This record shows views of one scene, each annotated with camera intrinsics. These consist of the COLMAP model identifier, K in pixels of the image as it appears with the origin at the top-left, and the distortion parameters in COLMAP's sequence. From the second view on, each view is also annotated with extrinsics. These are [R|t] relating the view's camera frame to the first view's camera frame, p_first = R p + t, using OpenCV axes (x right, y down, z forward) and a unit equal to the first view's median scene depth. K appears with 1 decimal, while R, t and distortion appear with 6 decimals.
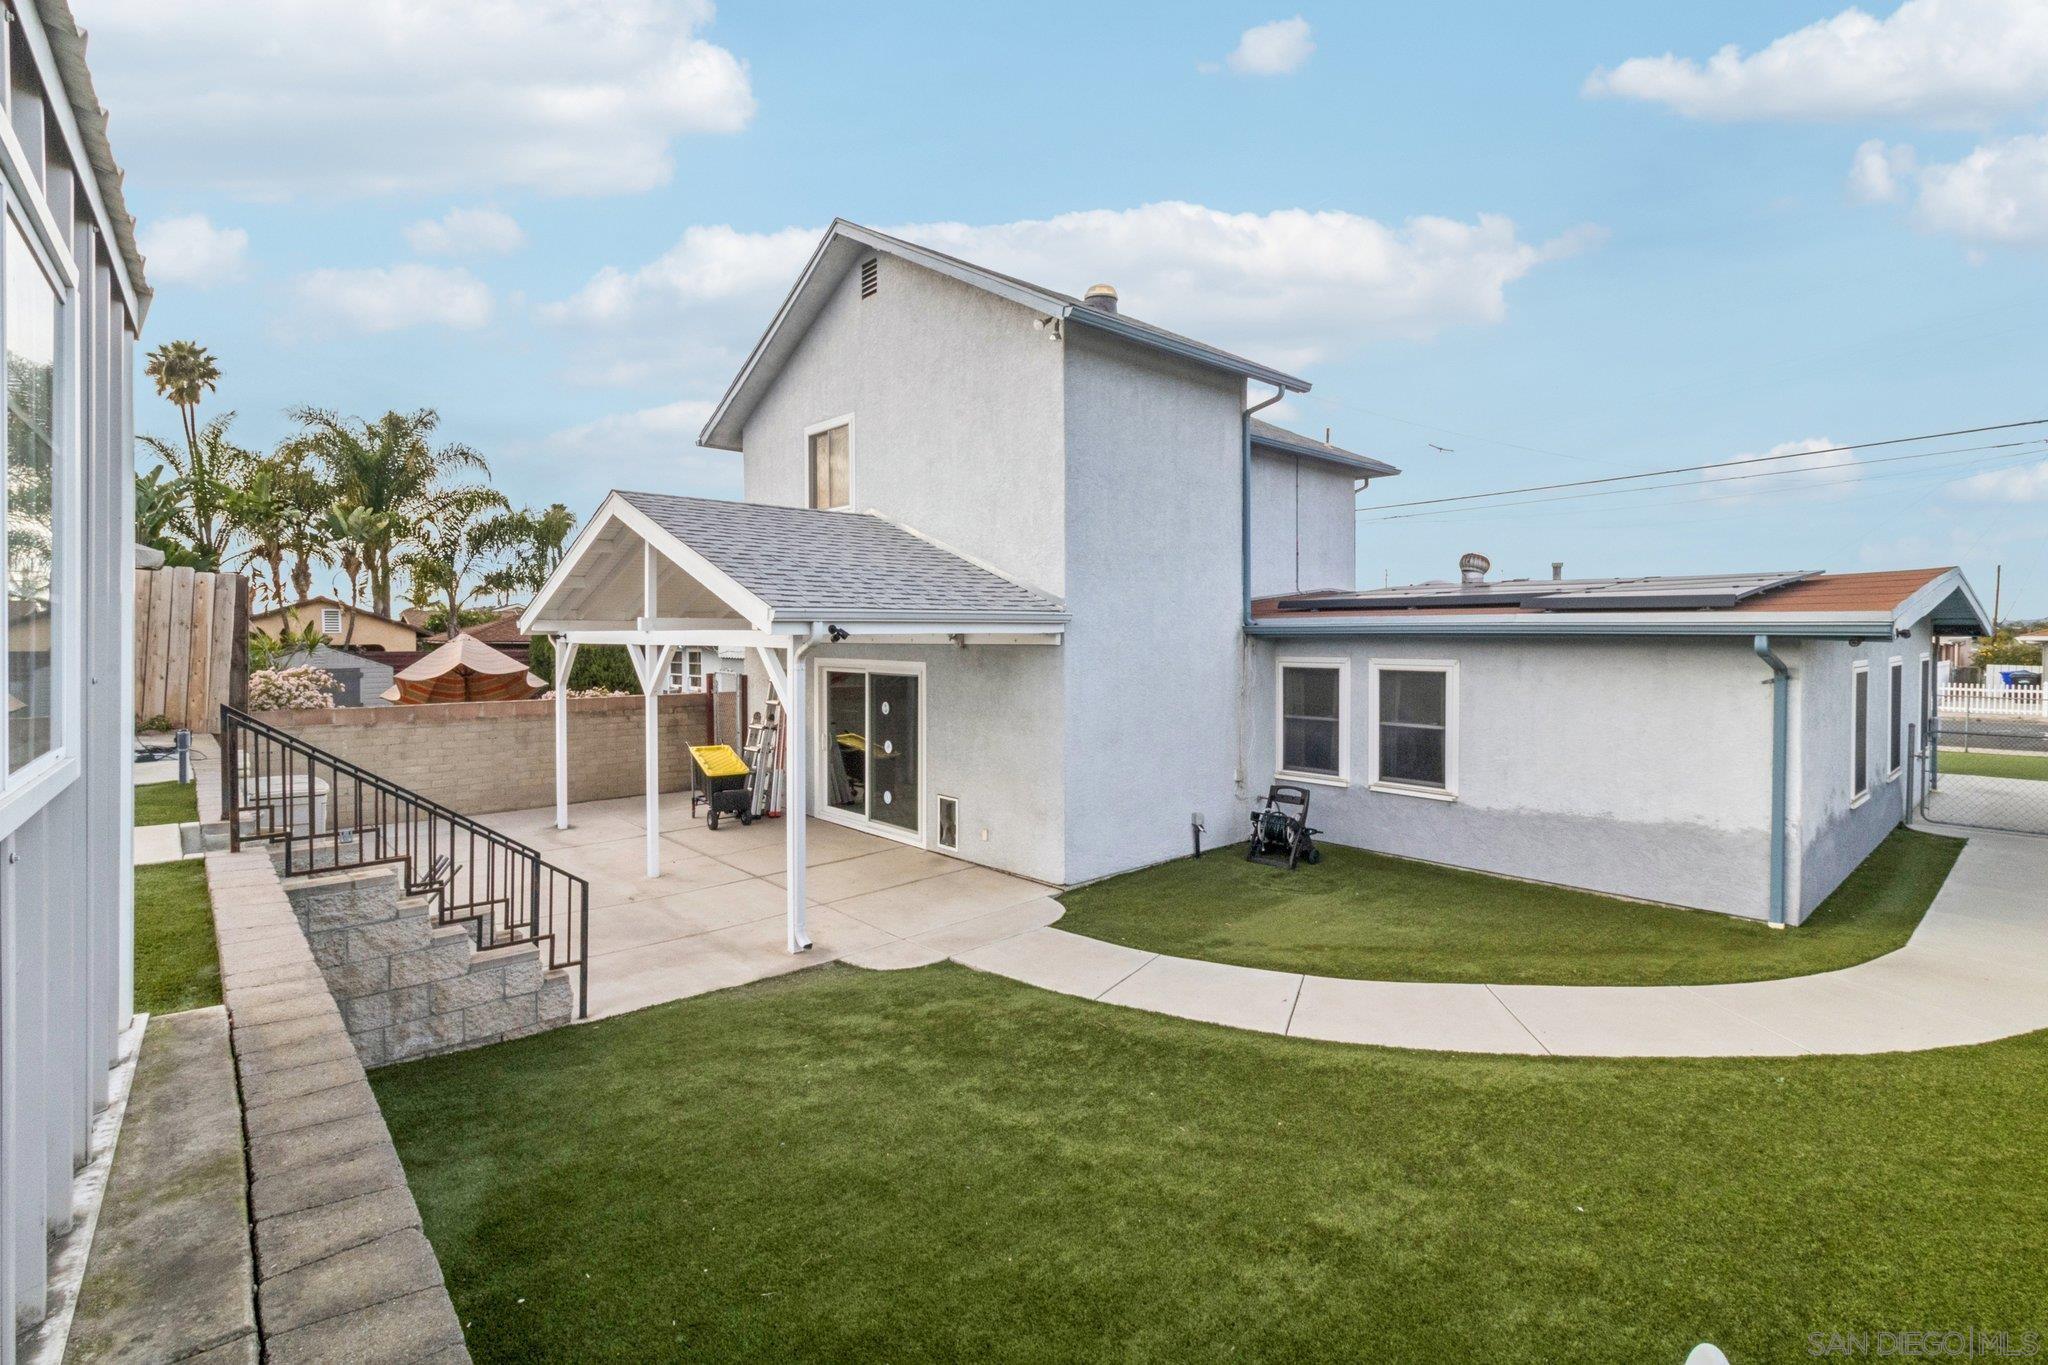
lens RADIAL K [[943.2, 0, 1015.7], [0, 943.2, 660.6], [0, 0, 1]] dist [0.002485, -0.000235]
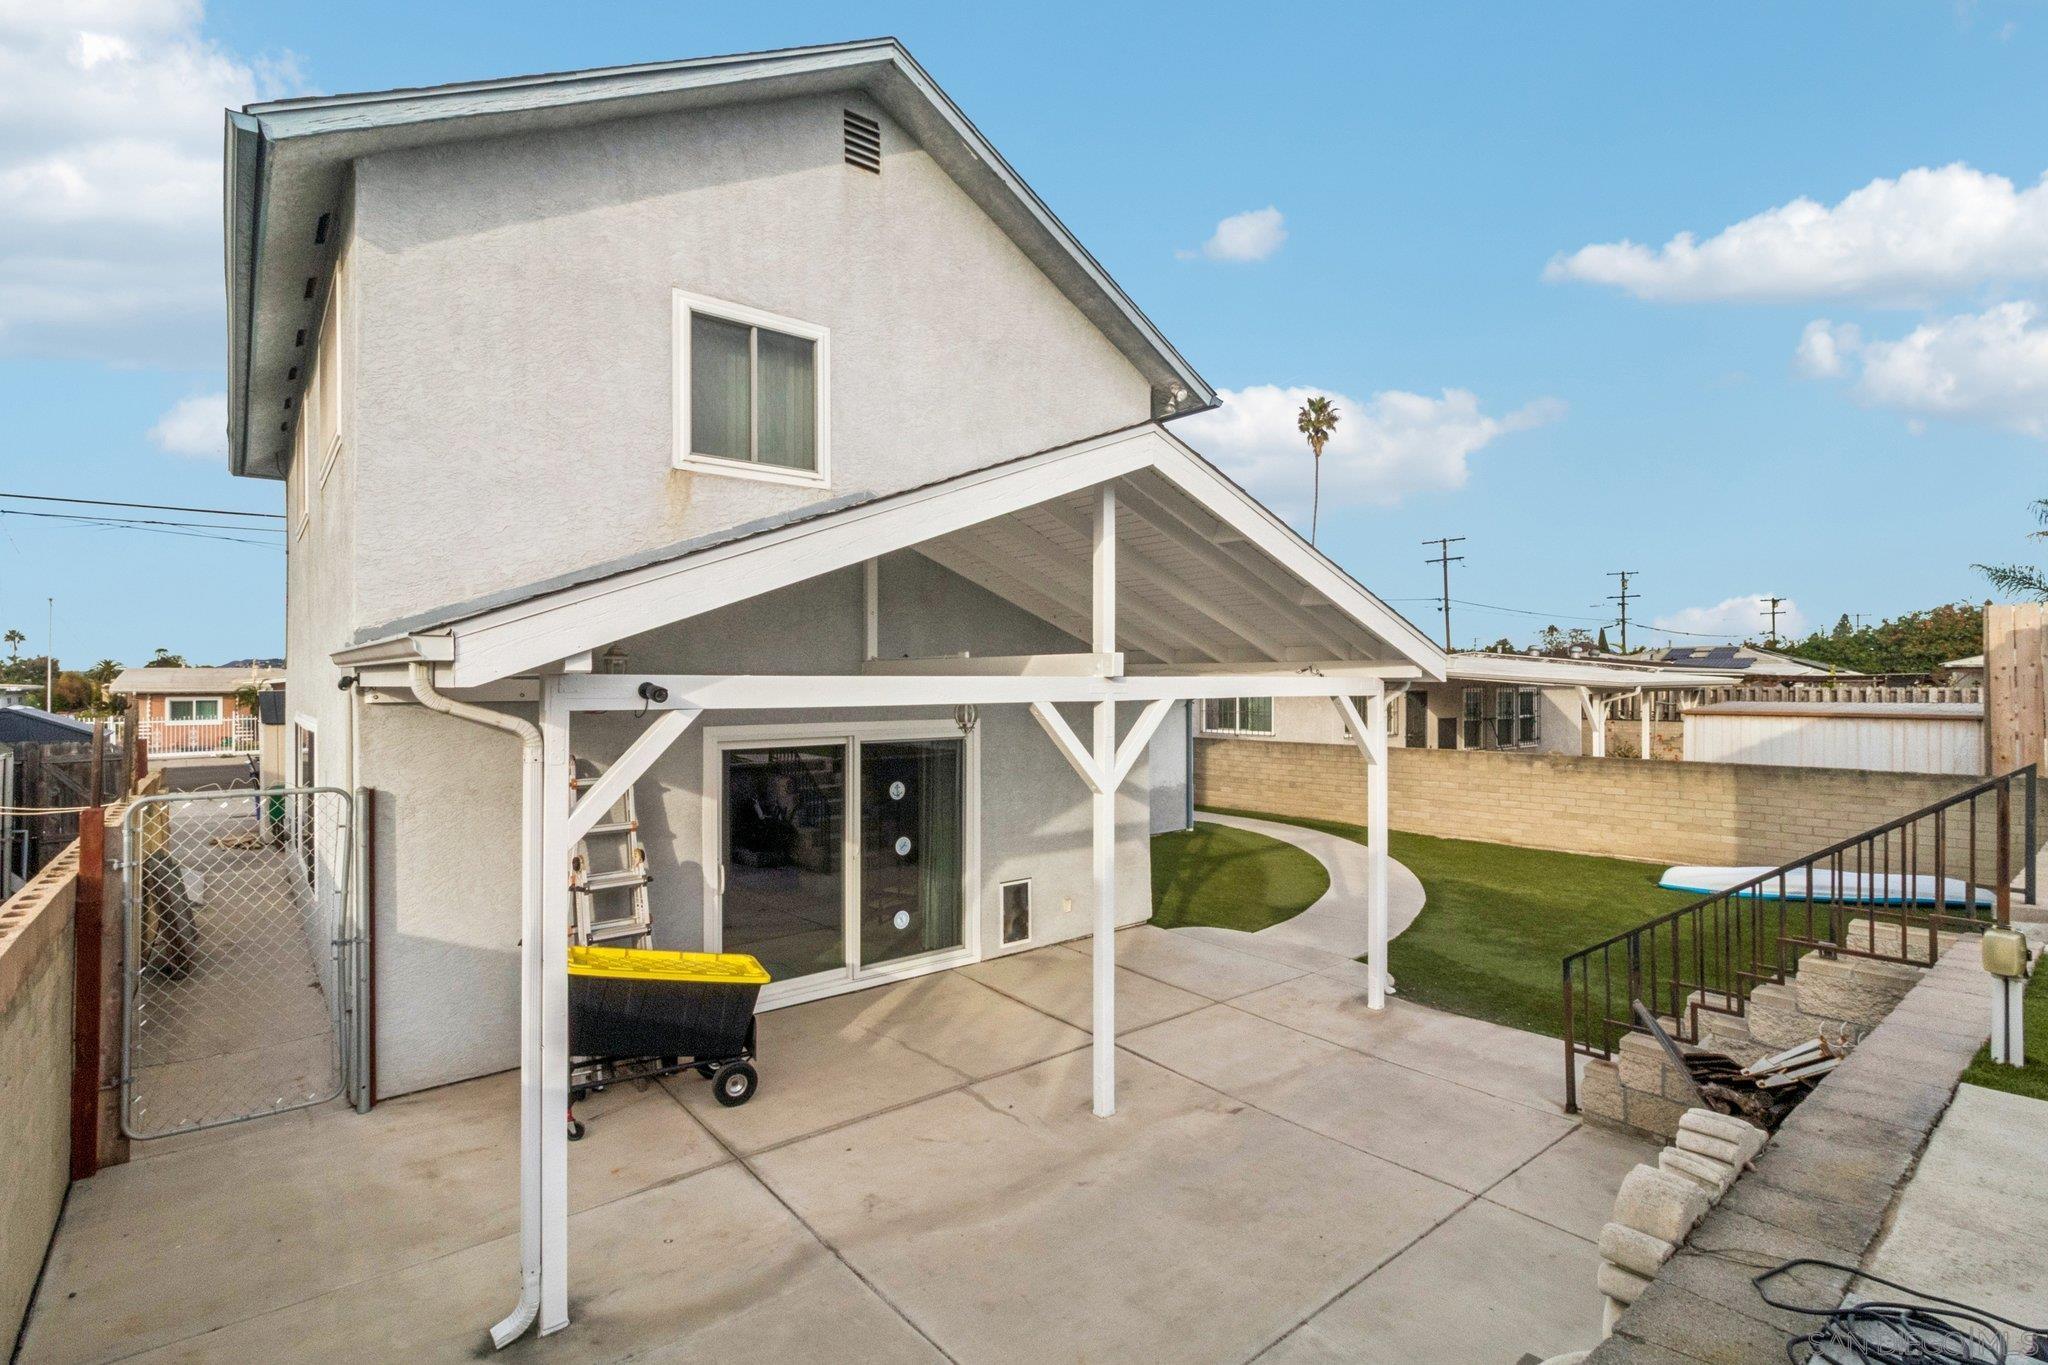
lens RADIAL K [[943.0, 0, 1024.0], [0, 943.0, 682.5], [0, 0, 1]] dist [0.001306, -0.000035]
pose [[0.037916, -0.000109, 0.999281, -0.895509], [0.027455, 0.999623, -0.000932, -0.026918], [-0.998904, 0.027471, 0.037905, 0.963918]]
